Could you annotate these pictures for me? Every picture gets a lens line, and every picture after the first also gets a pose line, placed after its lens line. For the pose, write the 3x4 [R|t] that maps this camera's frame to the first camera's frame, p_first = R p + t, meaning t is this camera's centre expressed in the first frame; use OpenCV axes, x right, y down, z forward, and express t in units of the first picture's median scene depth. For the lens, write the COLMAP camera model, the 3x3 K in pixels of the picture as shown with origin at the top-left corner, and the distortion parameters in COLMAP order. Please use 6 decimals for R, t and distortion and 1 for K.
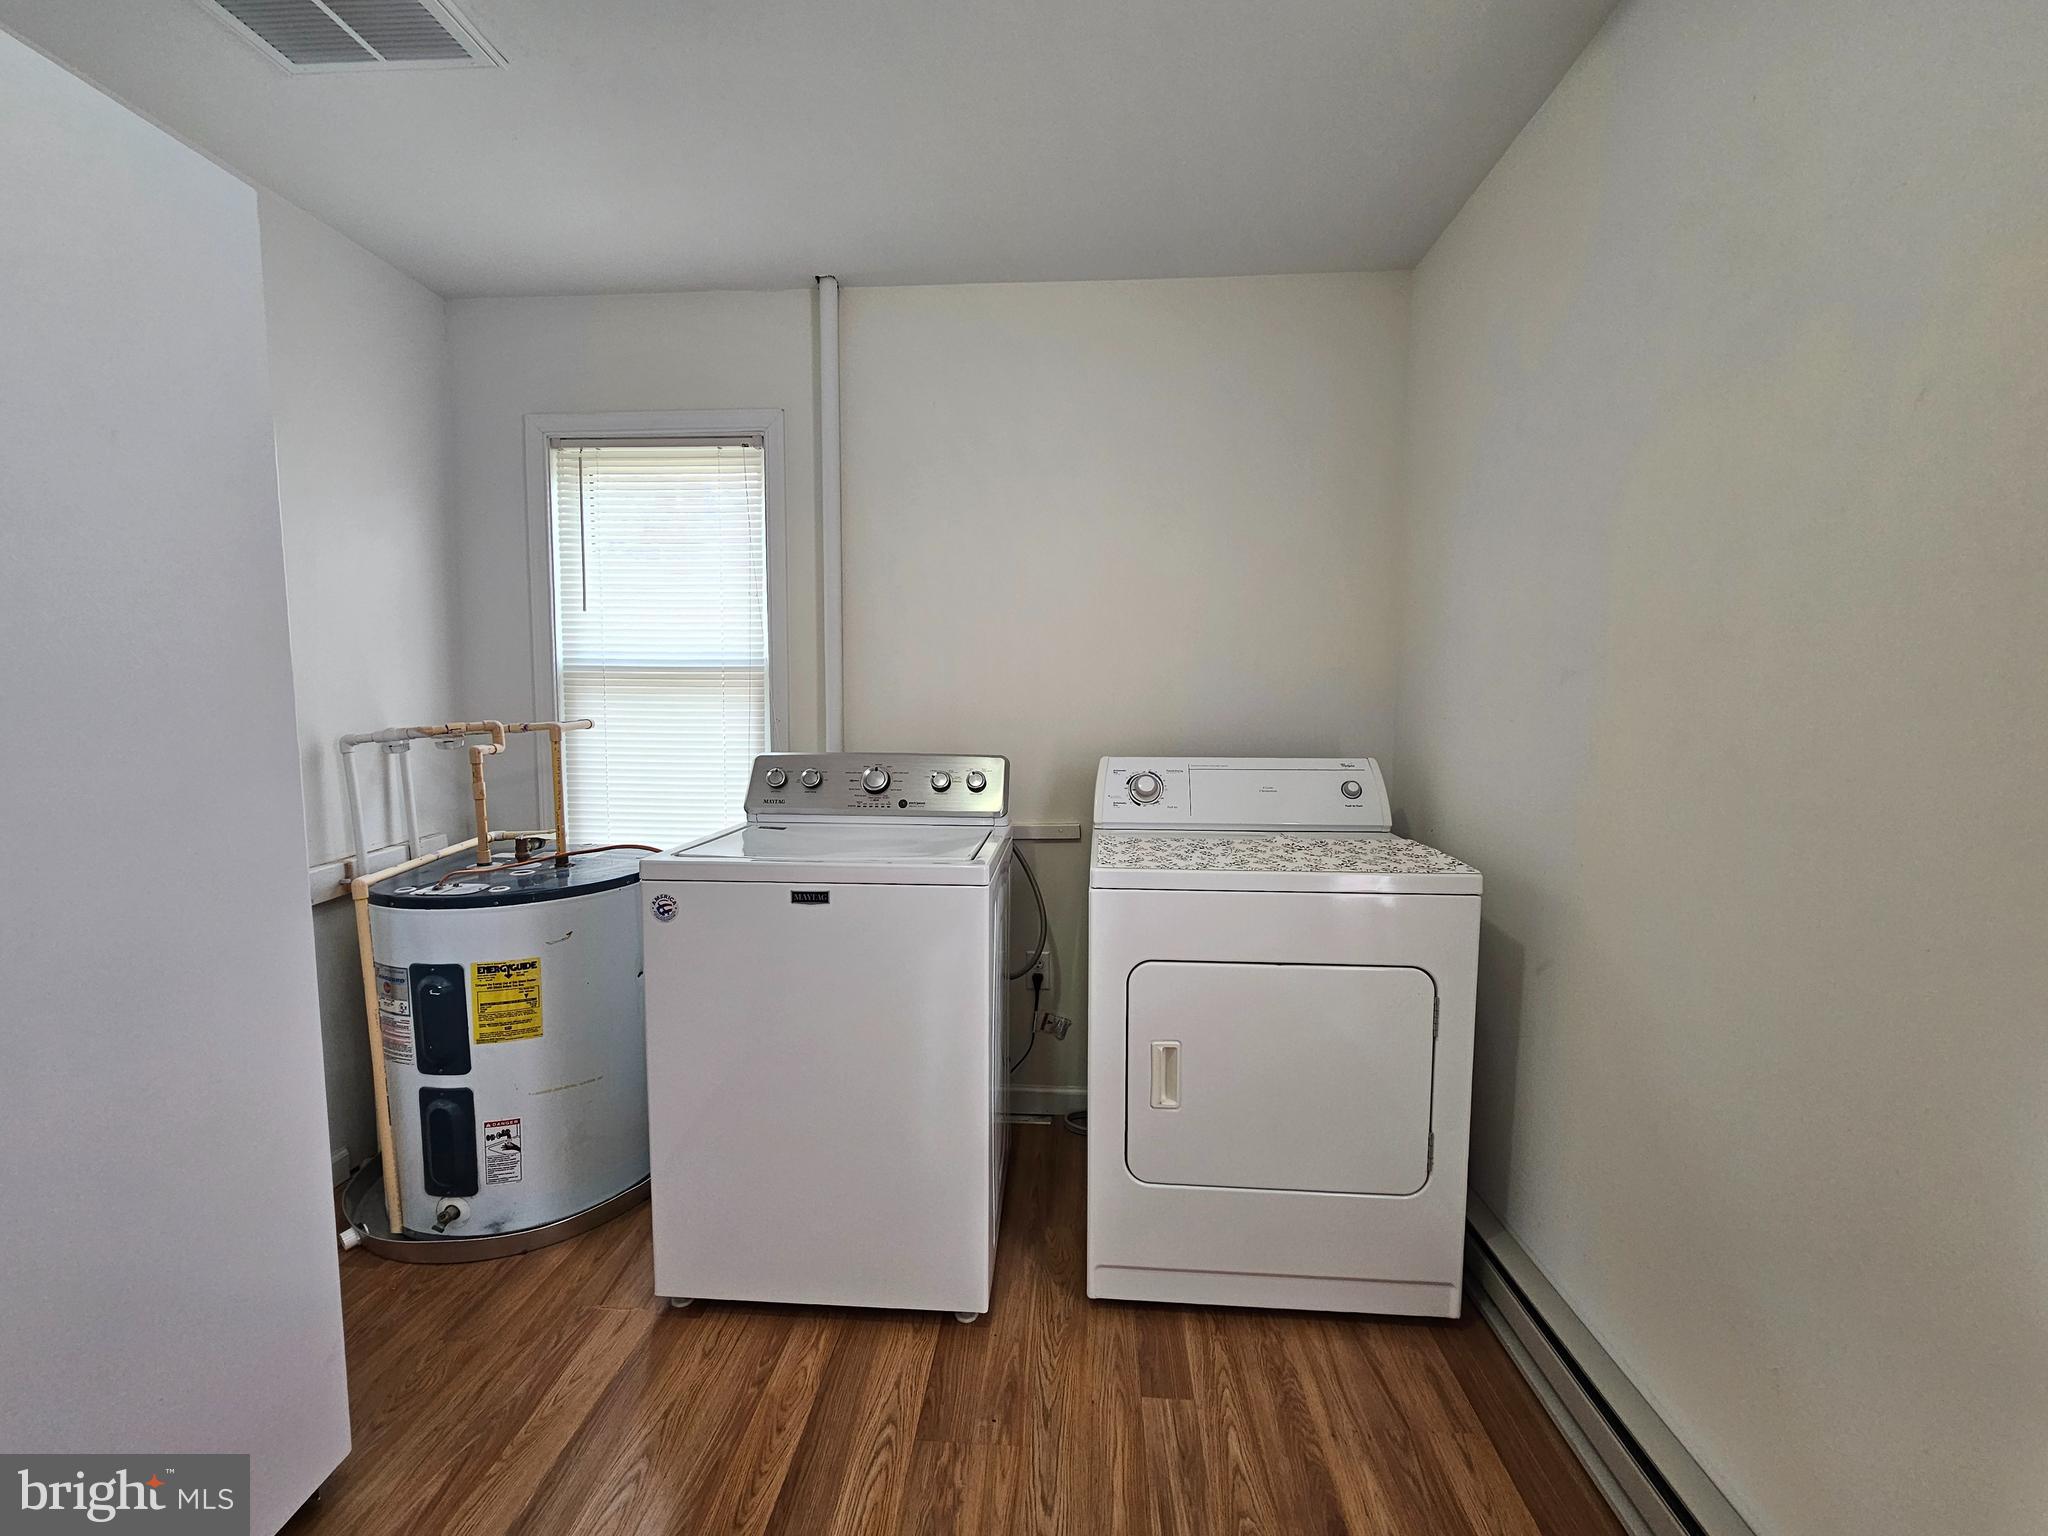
lens RADIAL K [[838.2, 0, 1027.7], [0, 838.2, 777.0], [0, 0, 1]] dist [-0.002571, 0.001311]
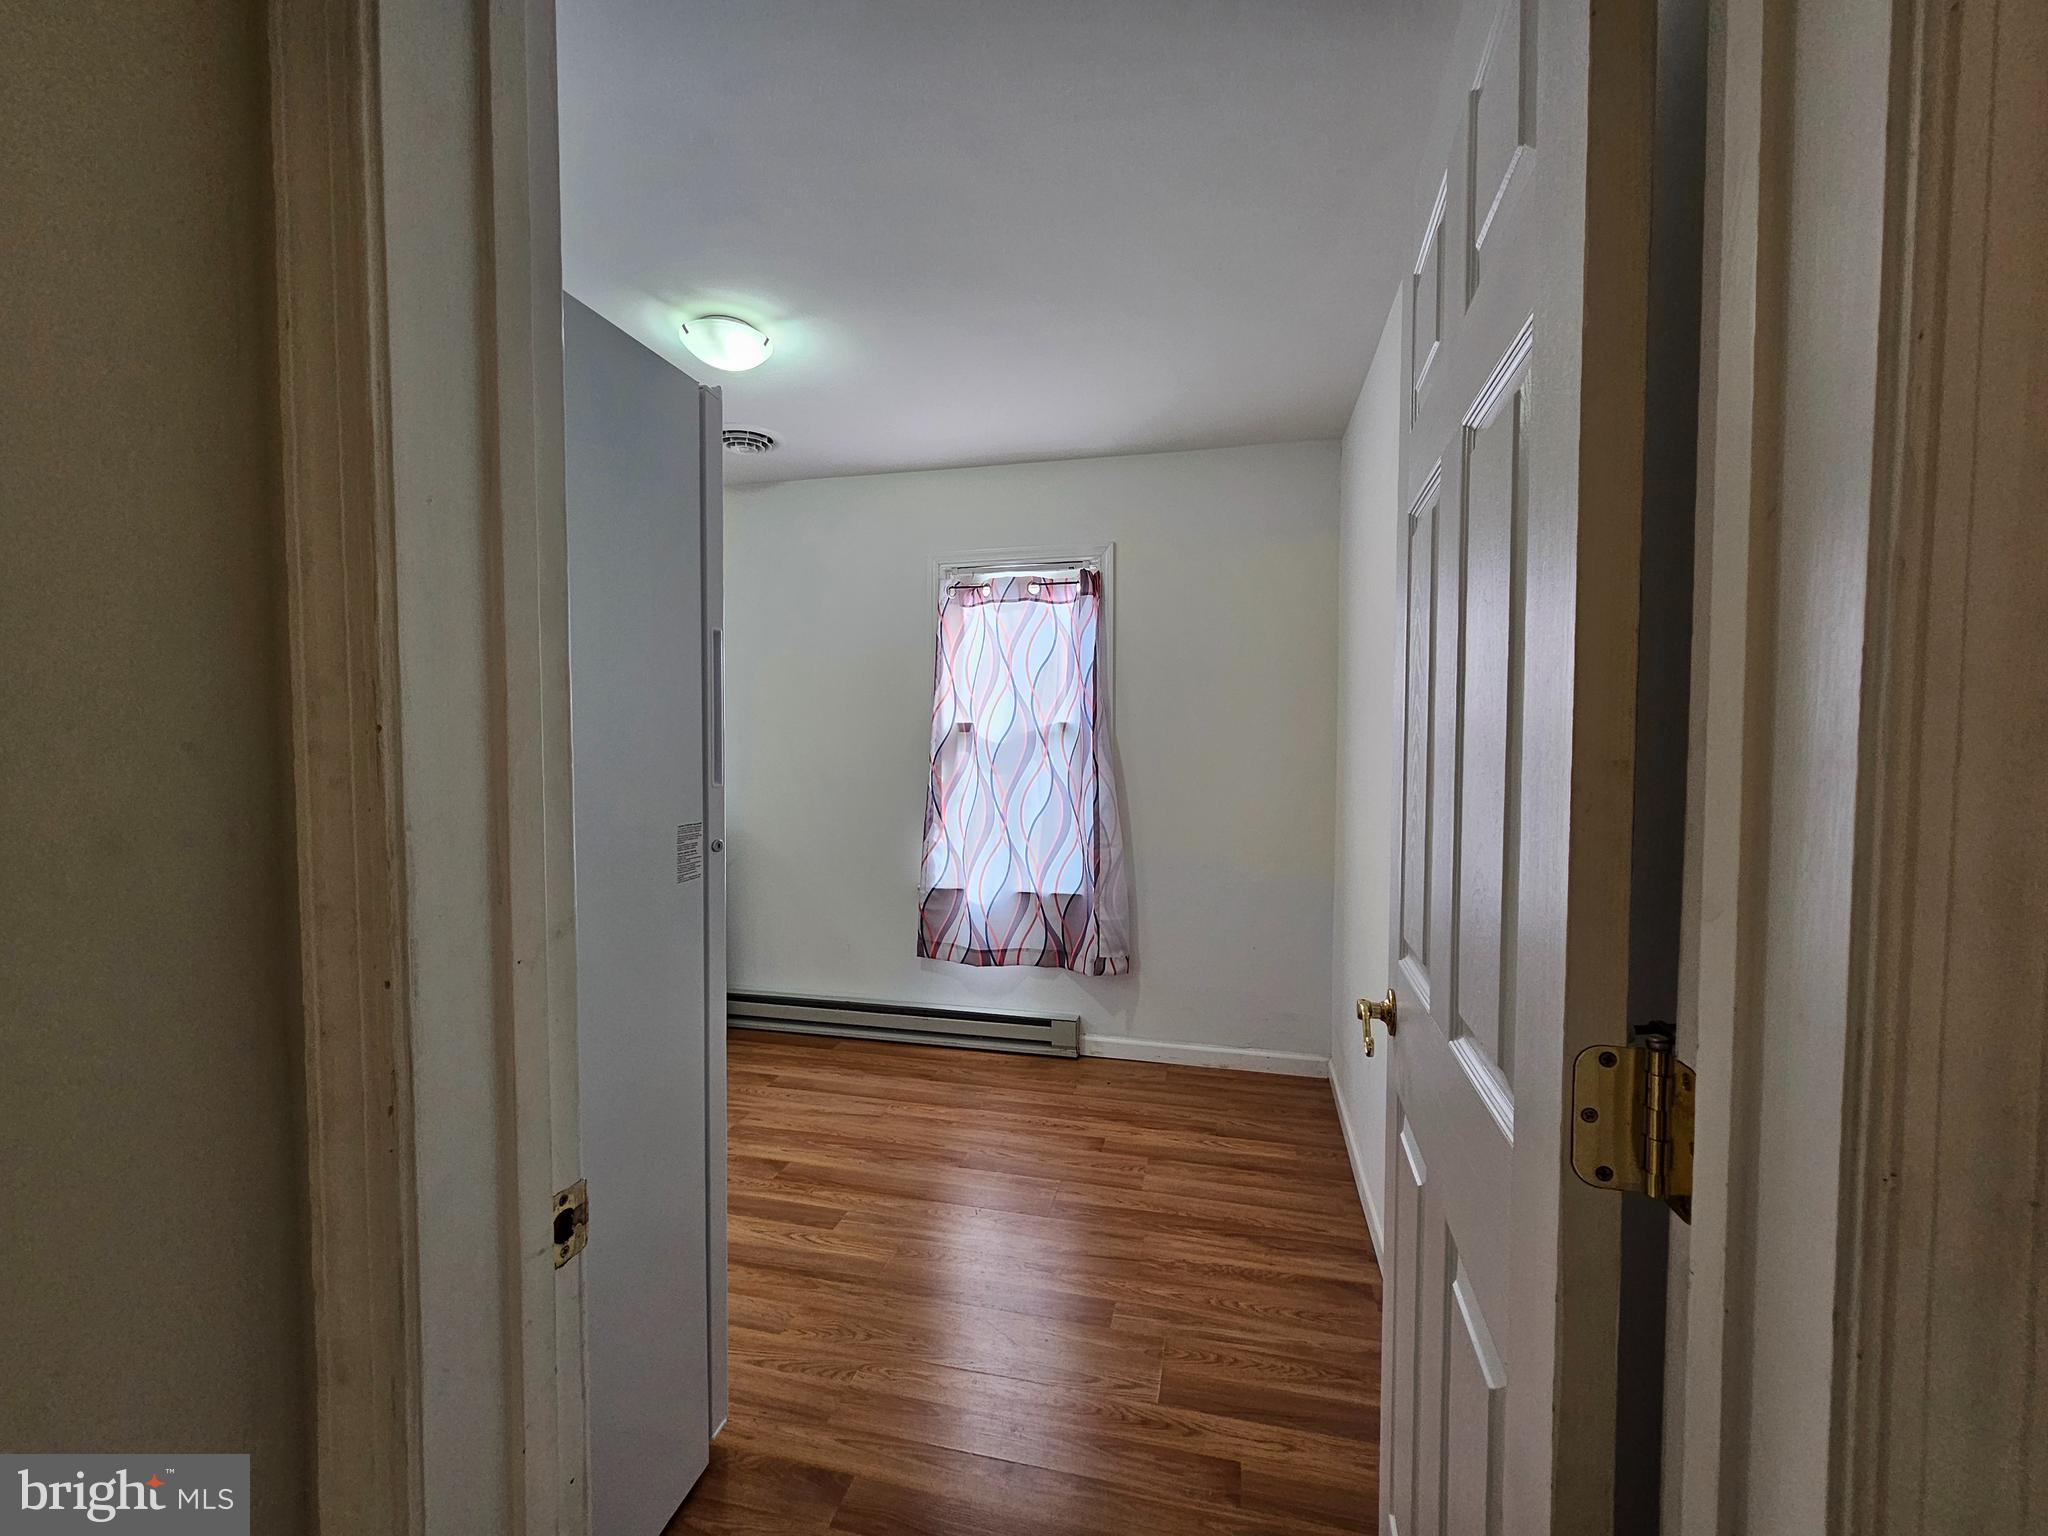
lens RADIAL K [[838.2, 0, 1025.1], [0, 838.2, 769.8], [0, 0, 1]] dist [-0.002571, 0.001311]
pose [[0.178200, -0.044826, 0.982973, -1.525237], [0.086091, 0.995841, 0.029806, -0.035478], [-0.980221, 0.079313, 0.181318, -0.256425]]
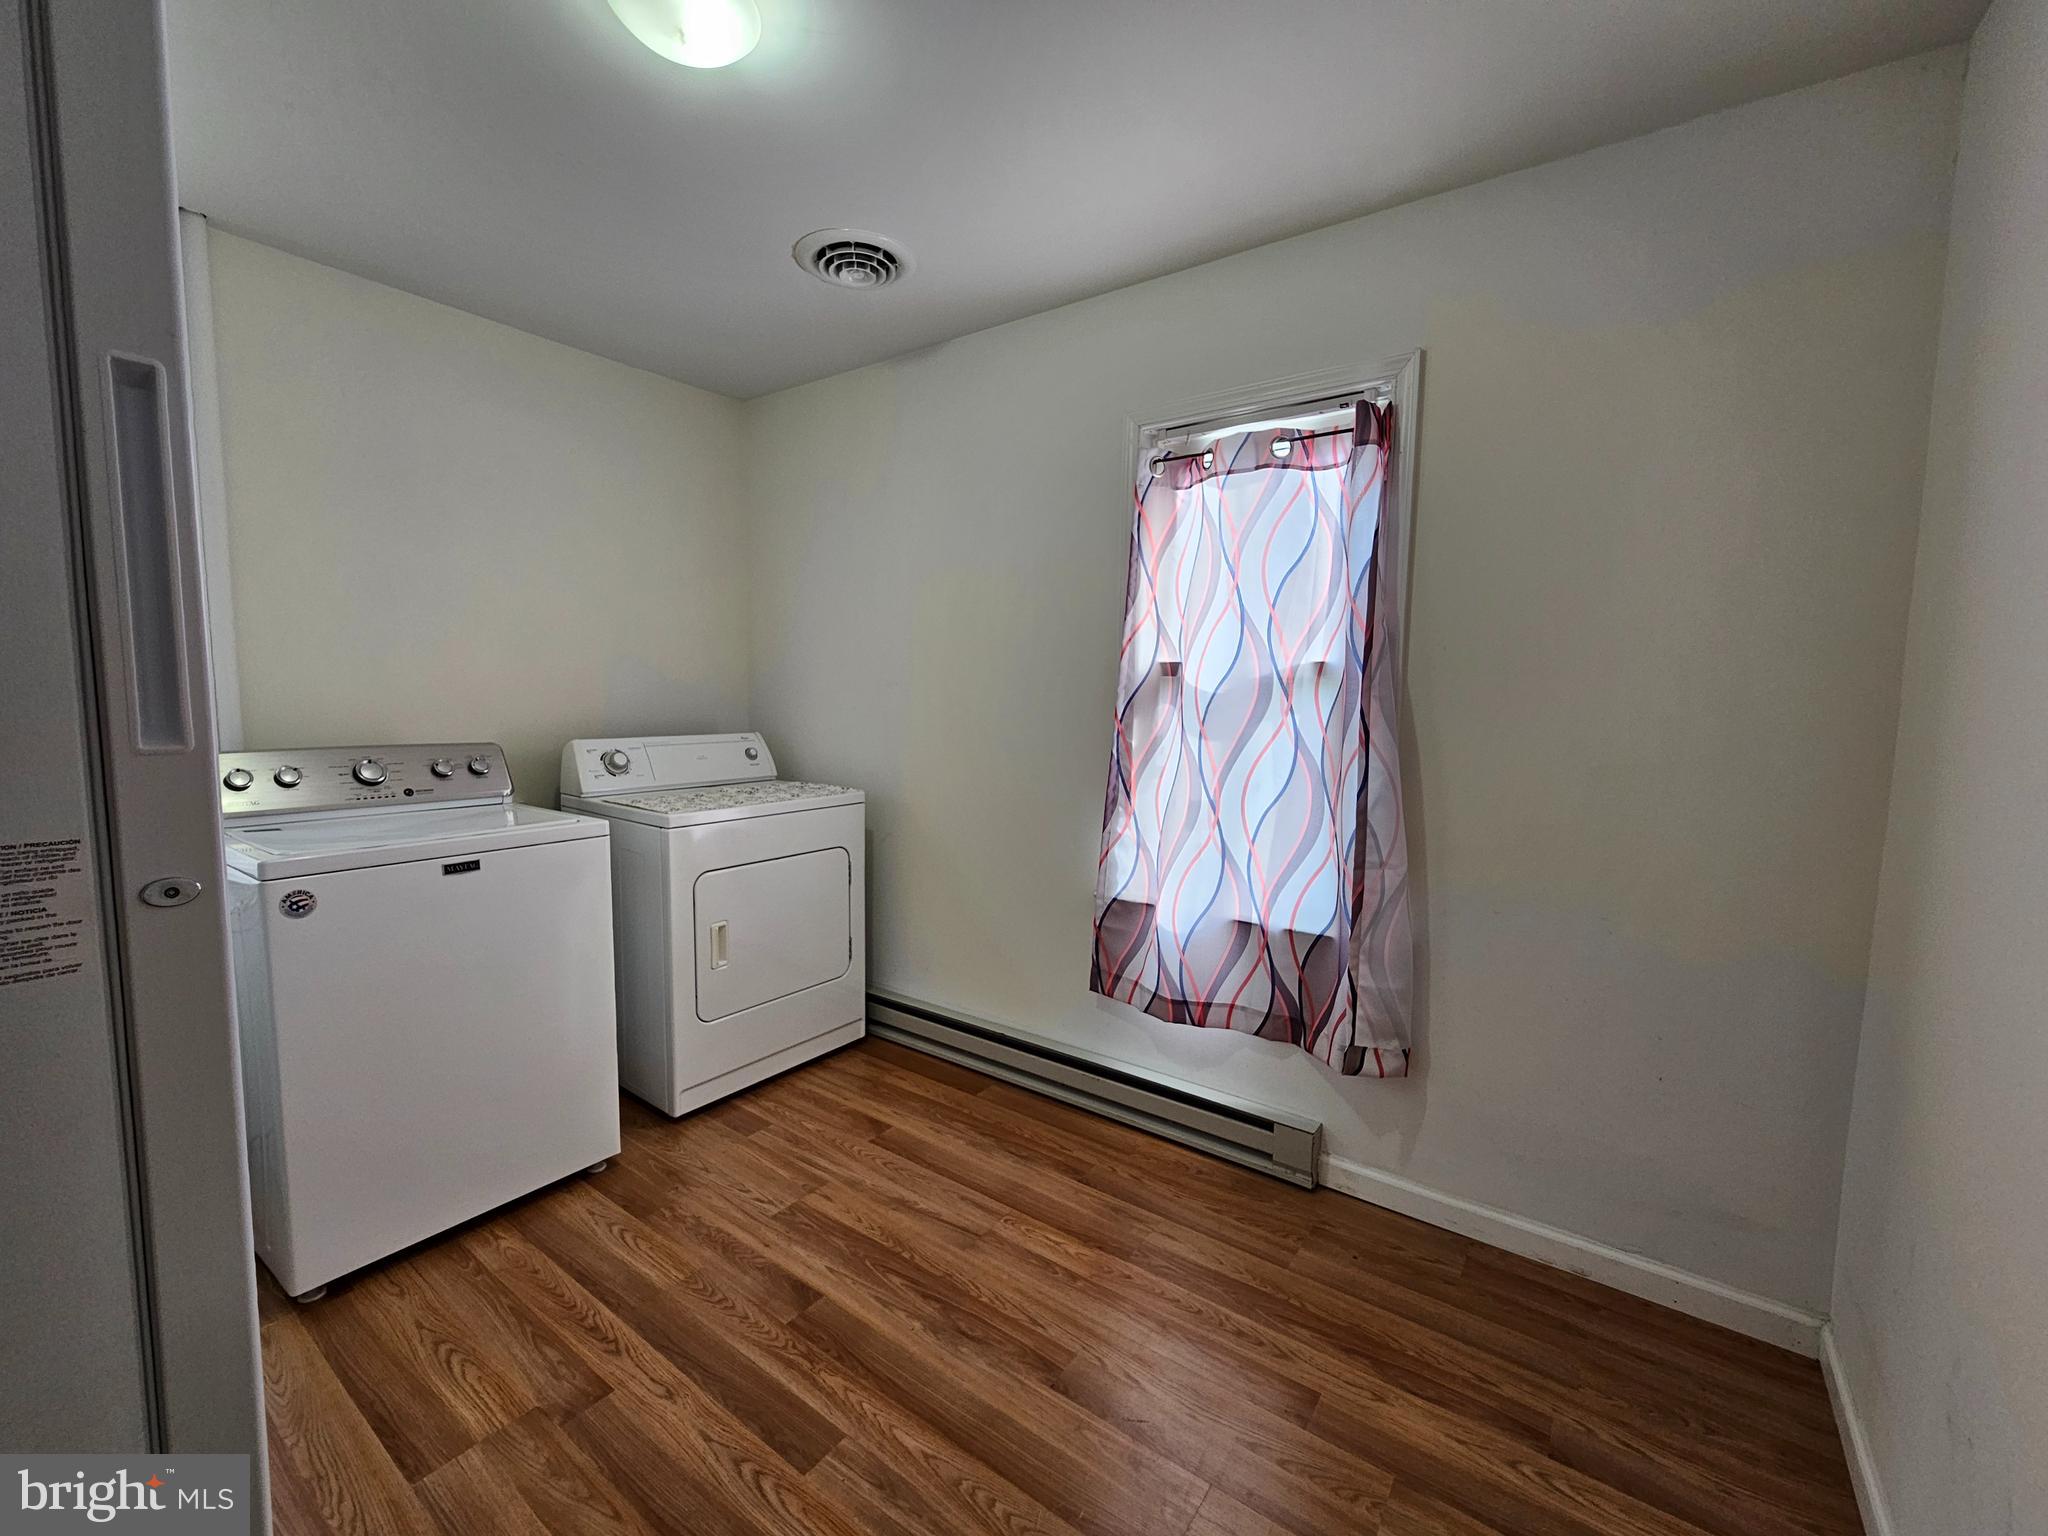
lens RADIAL K [[838.2, 0, 1028.5], [0, 838.2, 768.9], [0, 0, 1]] dist [-0.002571, 0.001311]
pose [[0.532872, -0.074271, 0.842930, -0.796431], [0.058050, 0.997002, 0.051150, -0.007932], [-0.844202, 0.021675, 0.535586, -0.294798]]
